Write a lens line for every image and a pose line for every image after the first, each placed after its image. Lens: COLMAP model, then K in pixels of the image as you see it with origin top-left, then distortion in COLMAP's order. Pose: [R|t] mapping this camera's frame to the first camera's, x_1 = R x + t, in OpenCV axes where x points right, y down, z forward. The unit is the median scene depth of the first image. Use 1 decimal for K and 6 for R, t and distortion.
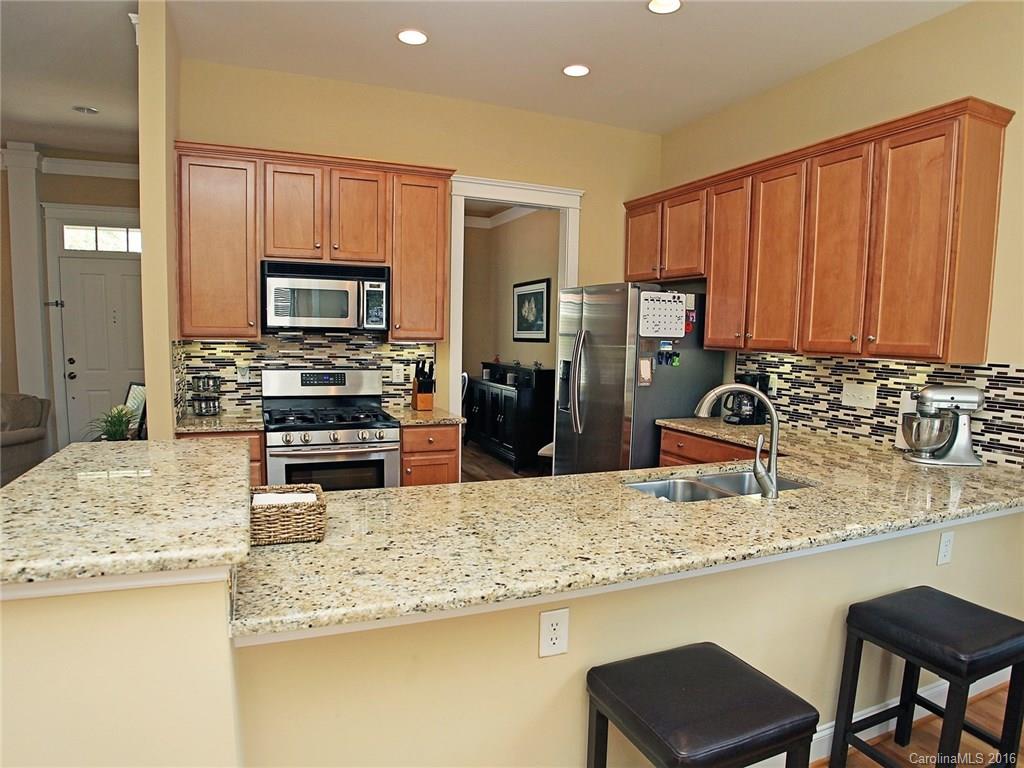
lens RADIAL K [[625.6, 0, 523.0], [0, 625.6, 406.6], [0, 0, 1]] dist [-0.080162, 0.002392]
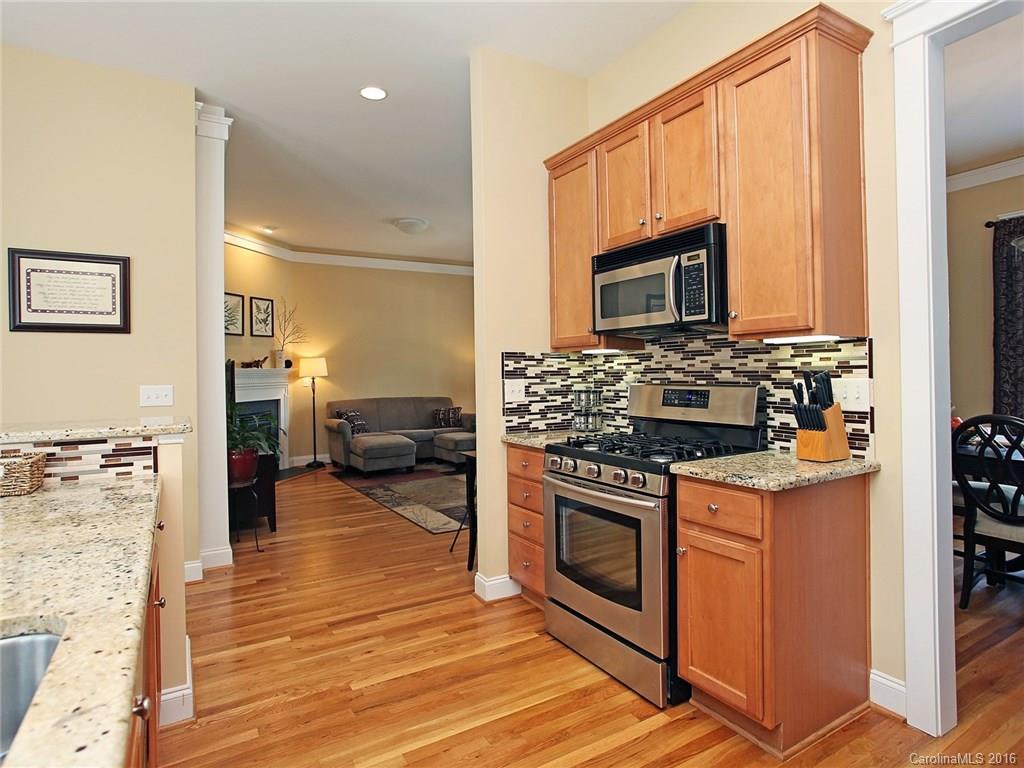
lens RADIAL K [[558.0, 0, 509.1], [0, 558.0, 366.9], [0, 0, 1]] dist [-0.050304, 0.011793]
pose [[0.121165, -0.034732, -0.992025, 0.322318], [-0.095368, 0.994357, -0.046462, -0.032004], [0.988040, 0.100237, 0.117169, 0.751952]]
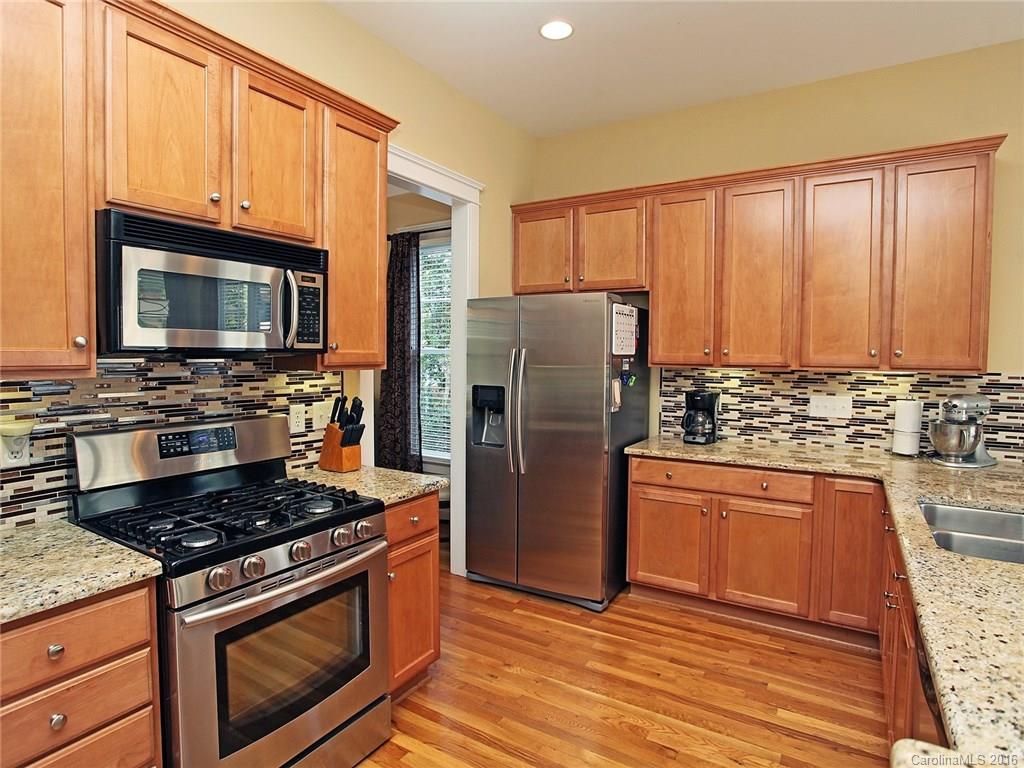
lens RADIAL K [[558.0, 0, 511.3], [0, 558.0, 379.2], [0, 0, 1]] dist [-0.050304, 0.011793]
pose [[0.826489, -0.042586, 0.561340, -0.383793], [0.075659, 0.996491, -0.035799, -0.064304], [-0.557845, 0.072058, 0.826811, 0.457073]]
